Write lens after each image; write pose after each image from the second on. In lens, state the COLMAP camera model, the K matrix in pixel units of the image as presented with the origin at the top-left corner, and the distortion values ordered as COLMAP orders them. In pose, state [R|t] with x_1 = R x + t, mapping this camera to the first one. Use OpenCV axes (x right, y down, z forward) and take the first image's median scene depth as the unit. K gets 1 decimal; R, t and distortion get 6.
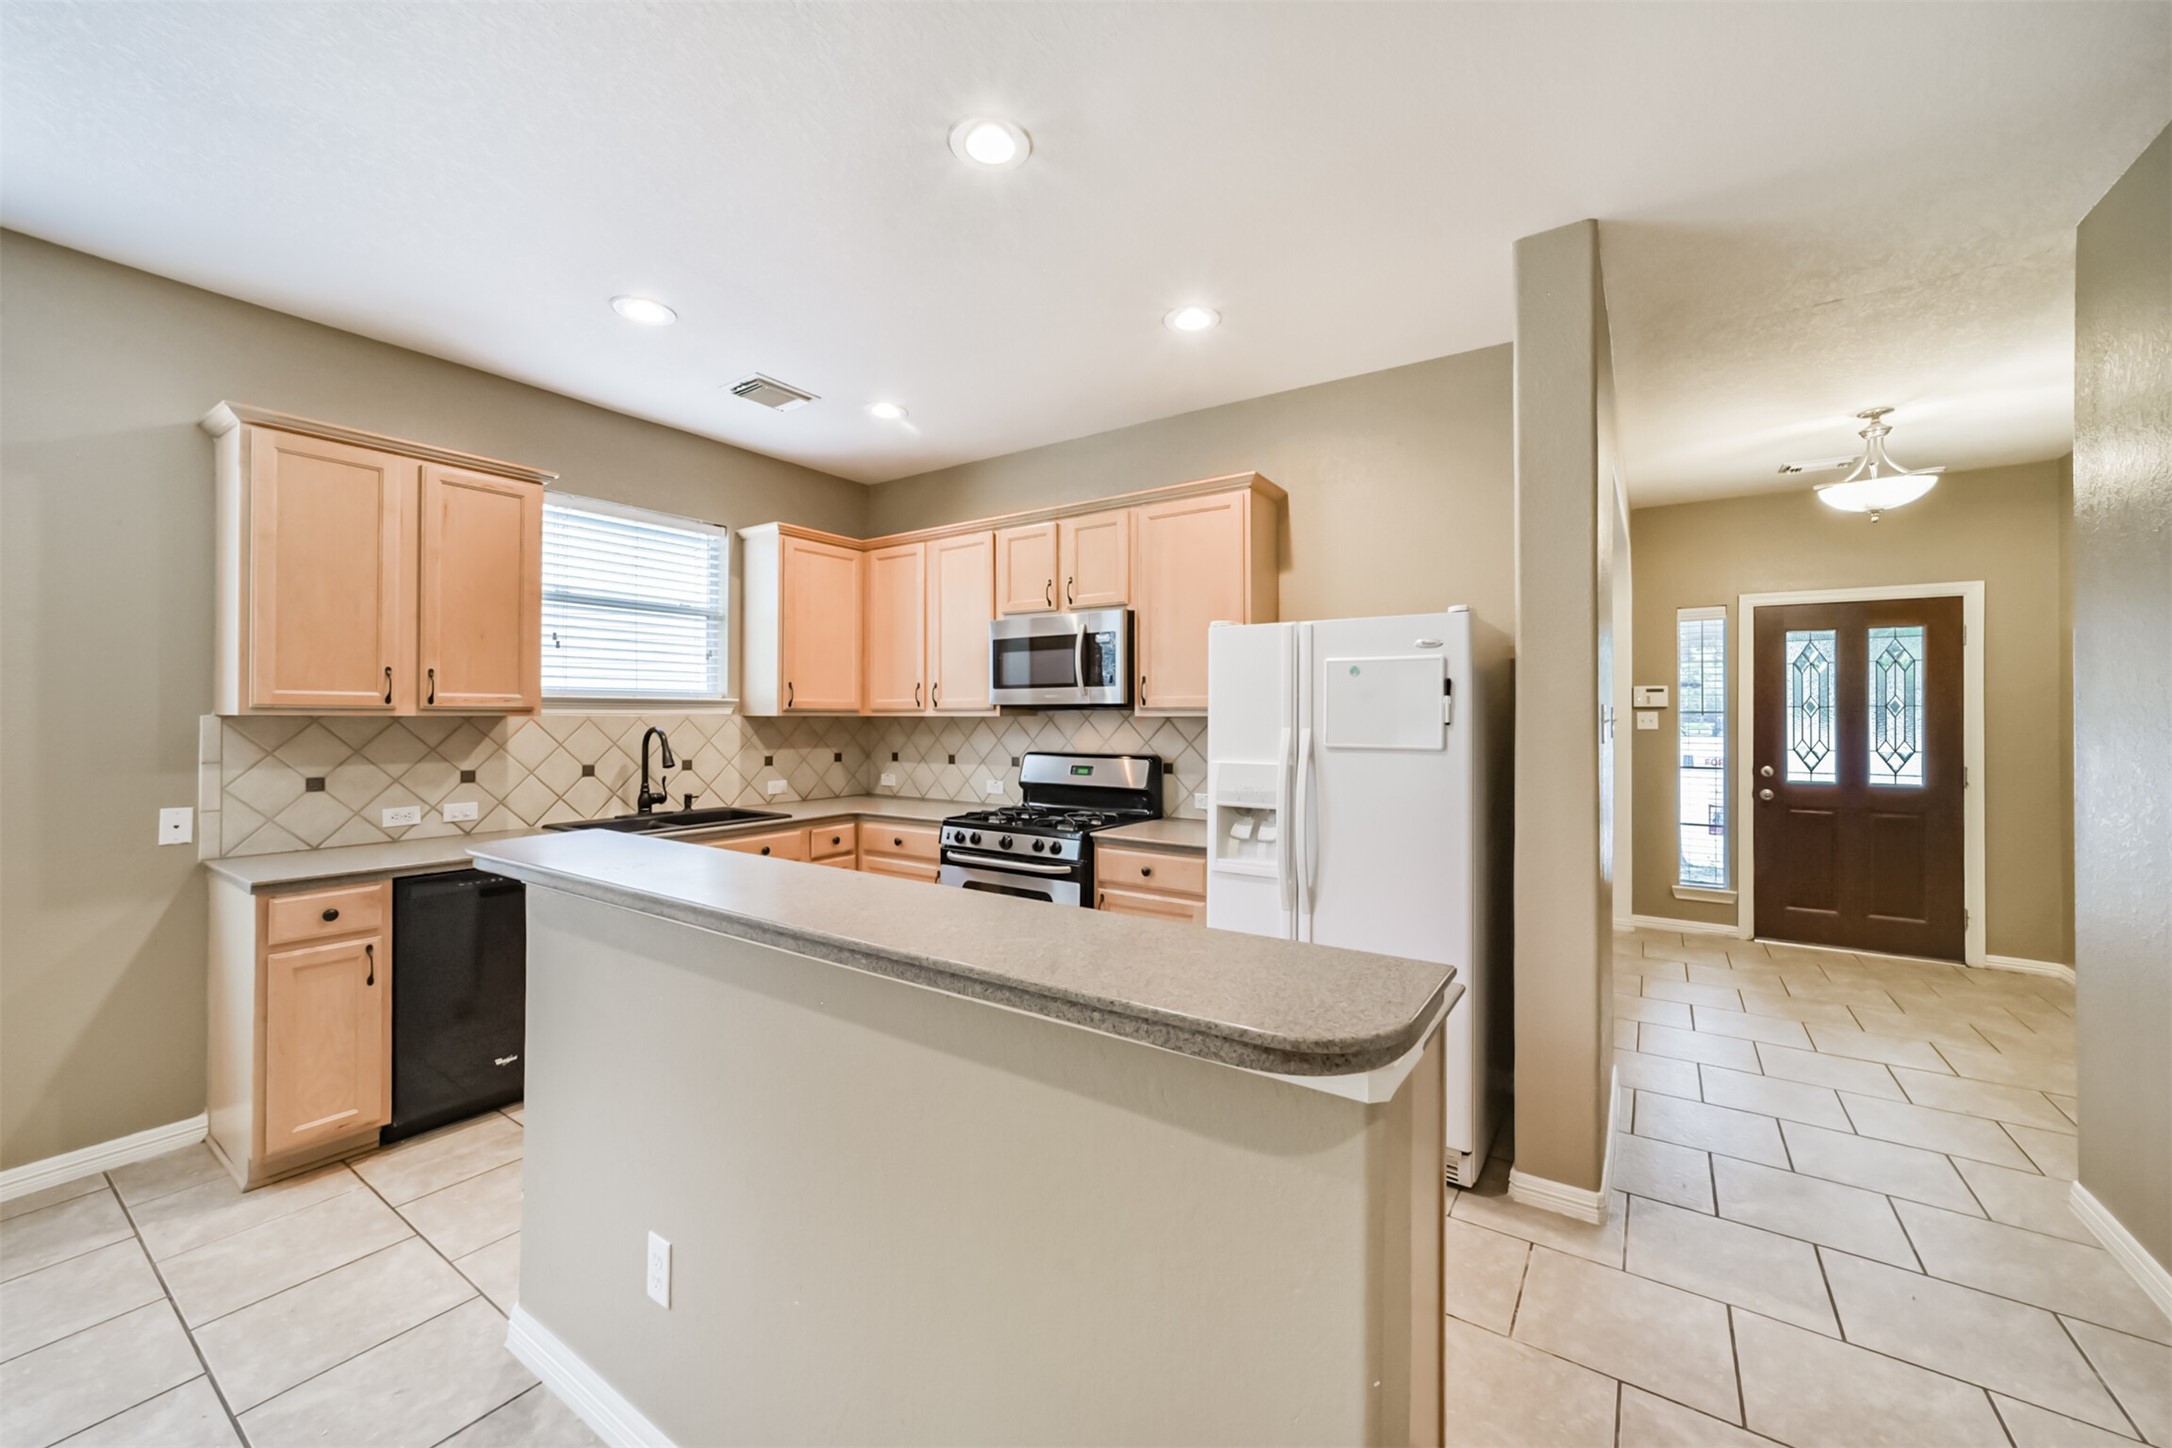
lens RADIAL K [[835.1, 0, 1088.7], [0, 835.1, 711.3], [0, 0, 1]] dist [-0.006242, 0.005852]
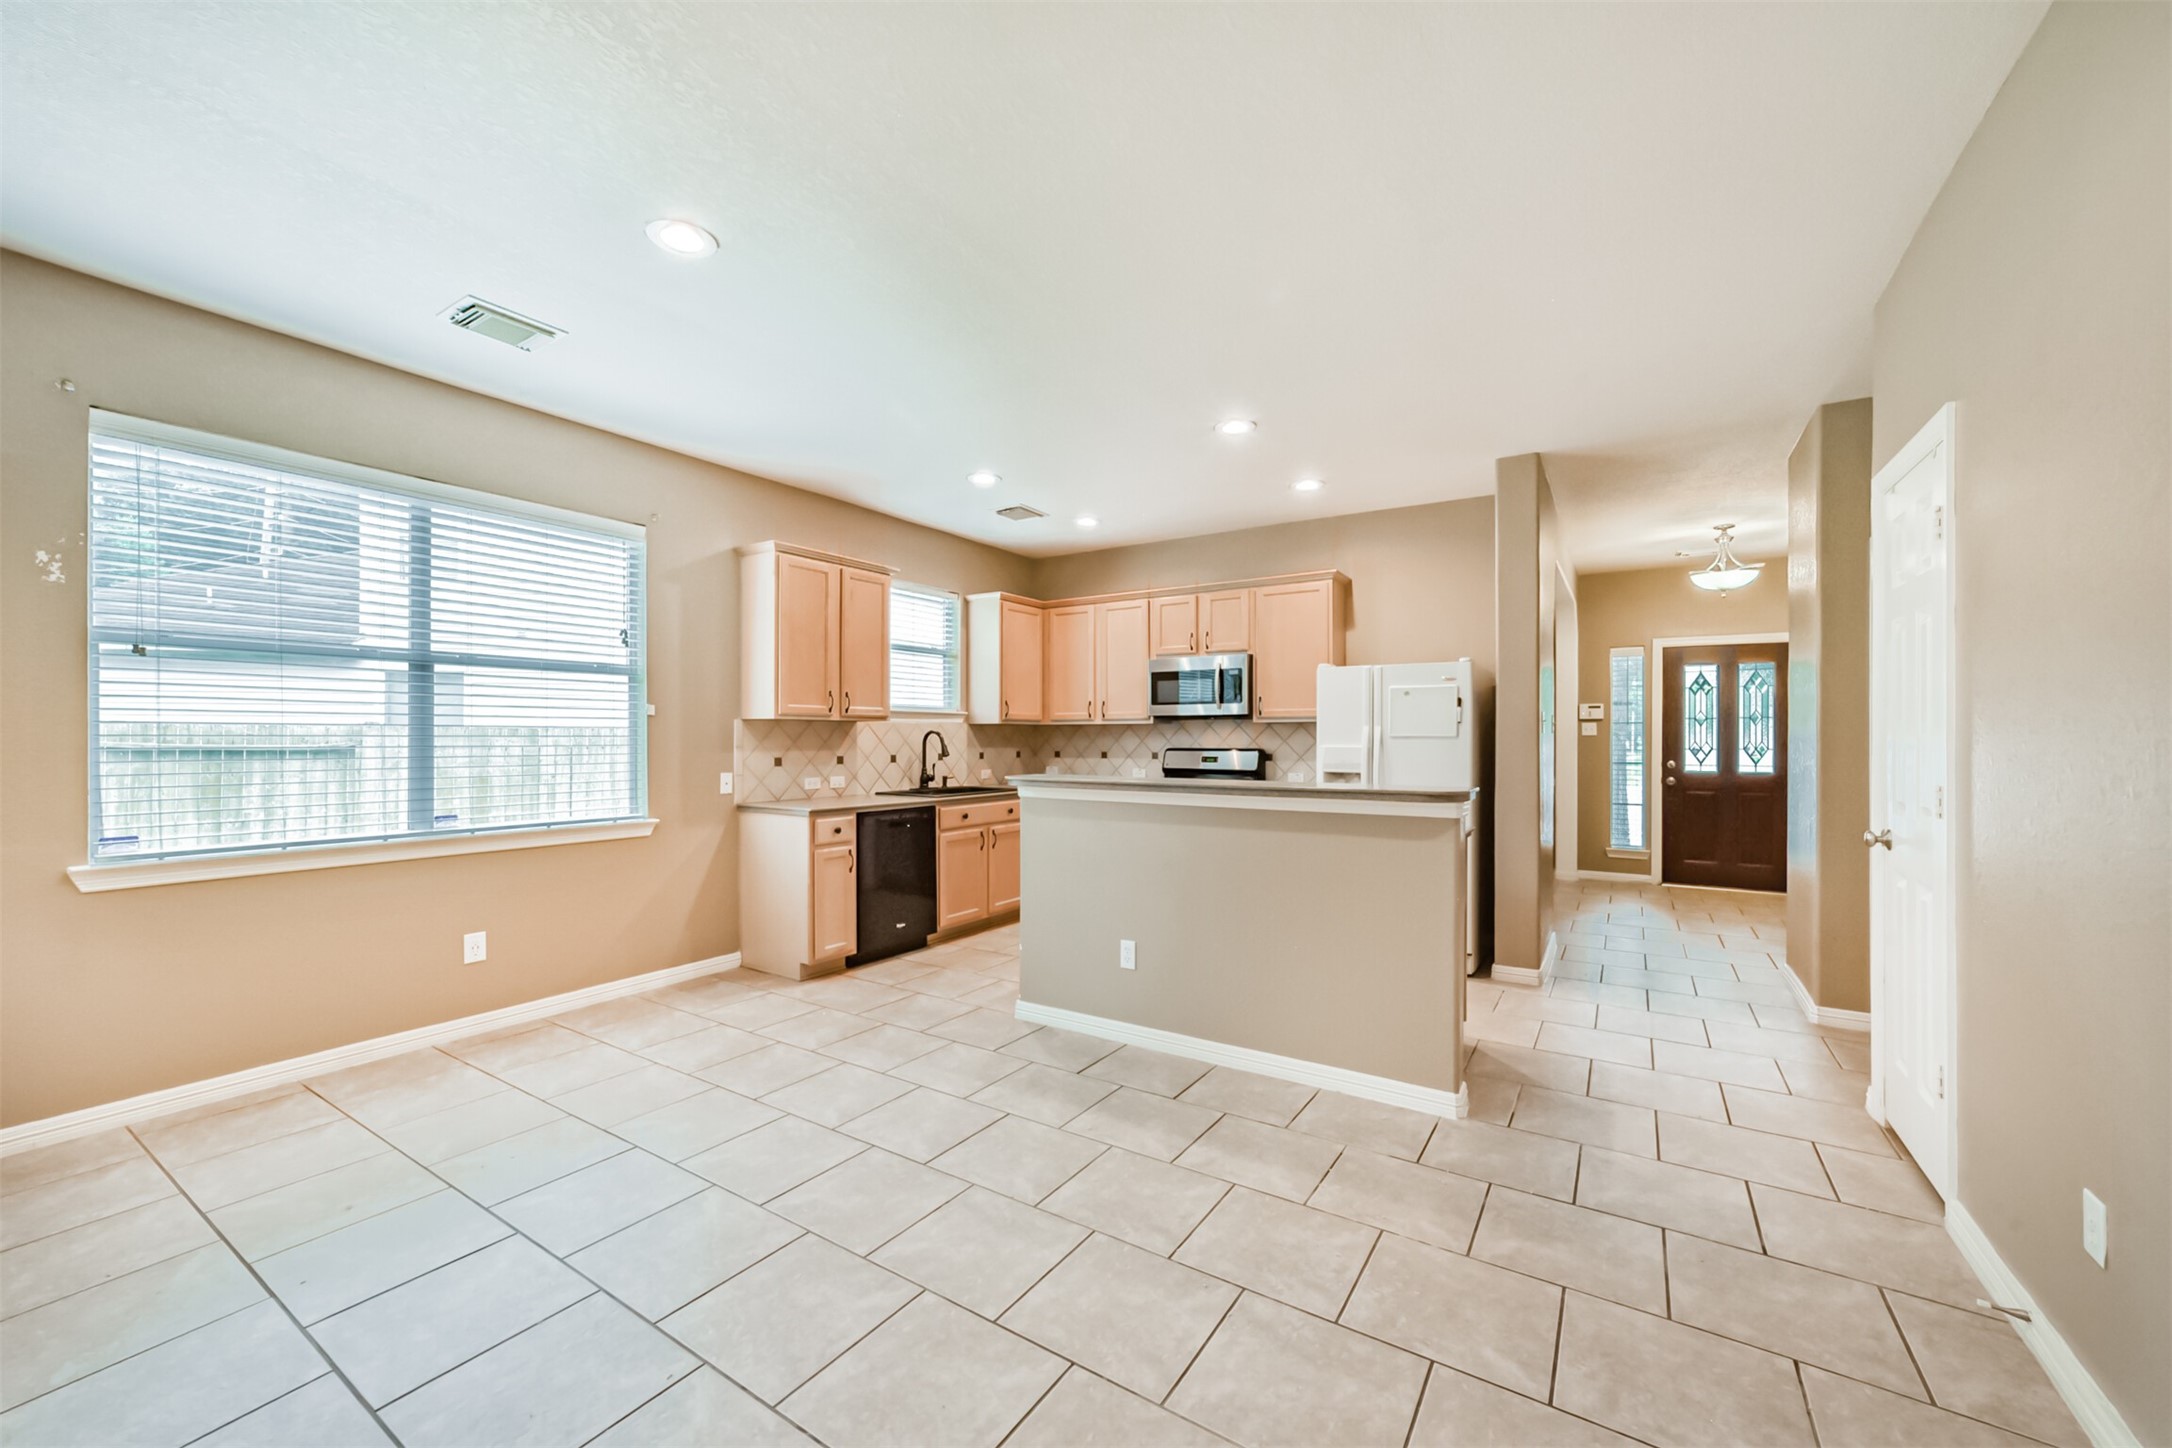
lens RADIAL K [[844.7, 0, 1088.0], [0, 844.7, 740.4], [0, 0, 1]] dist [-0.002030, 0.000030]
pose [[0.999680, -0.001137, 0.025282, -0.275057], [0.000922, 0.999963, 0.008536, 0.024355], [-0.025291, -0.008510, 0.999644, -0.531254]]
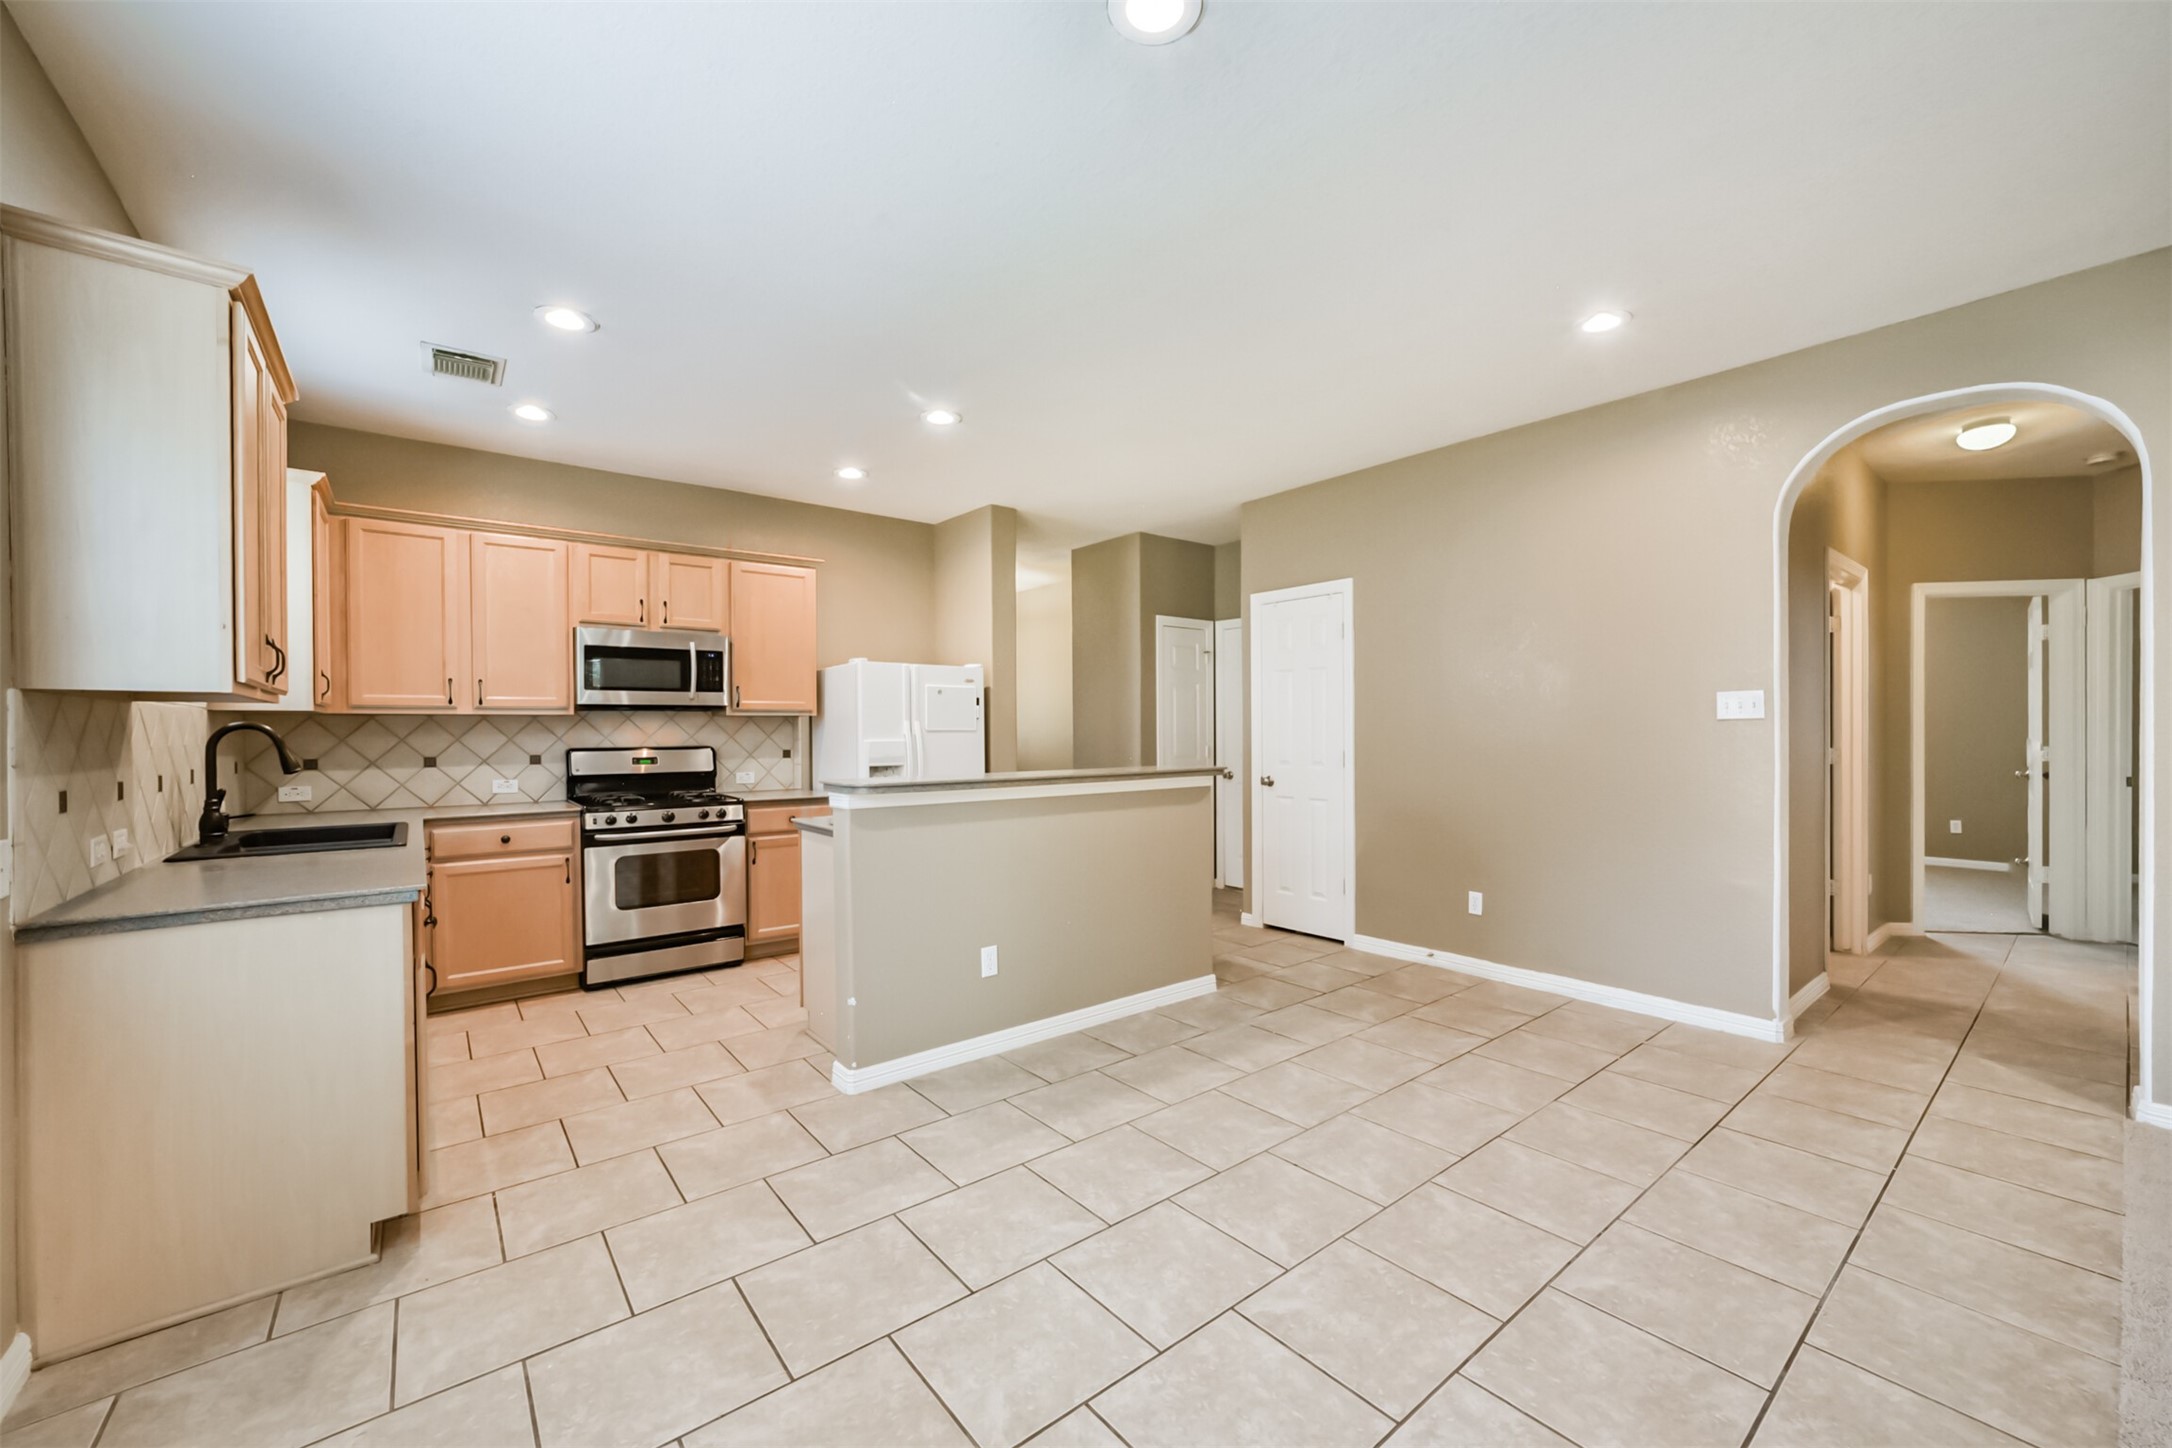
lens RADIAL K [[849.9, 0, 1106.1], [0, 849.9, 733.8], [0, 0, 1]] dist [-0.008985, 0.005866]
pose [[0.275057, -0.008437, 0.961391, -1.028538], [0.001068, 0.999964, 0.008469, 0.023537], [-0.961427, -0.001303, 0.275056, 0.038218]]
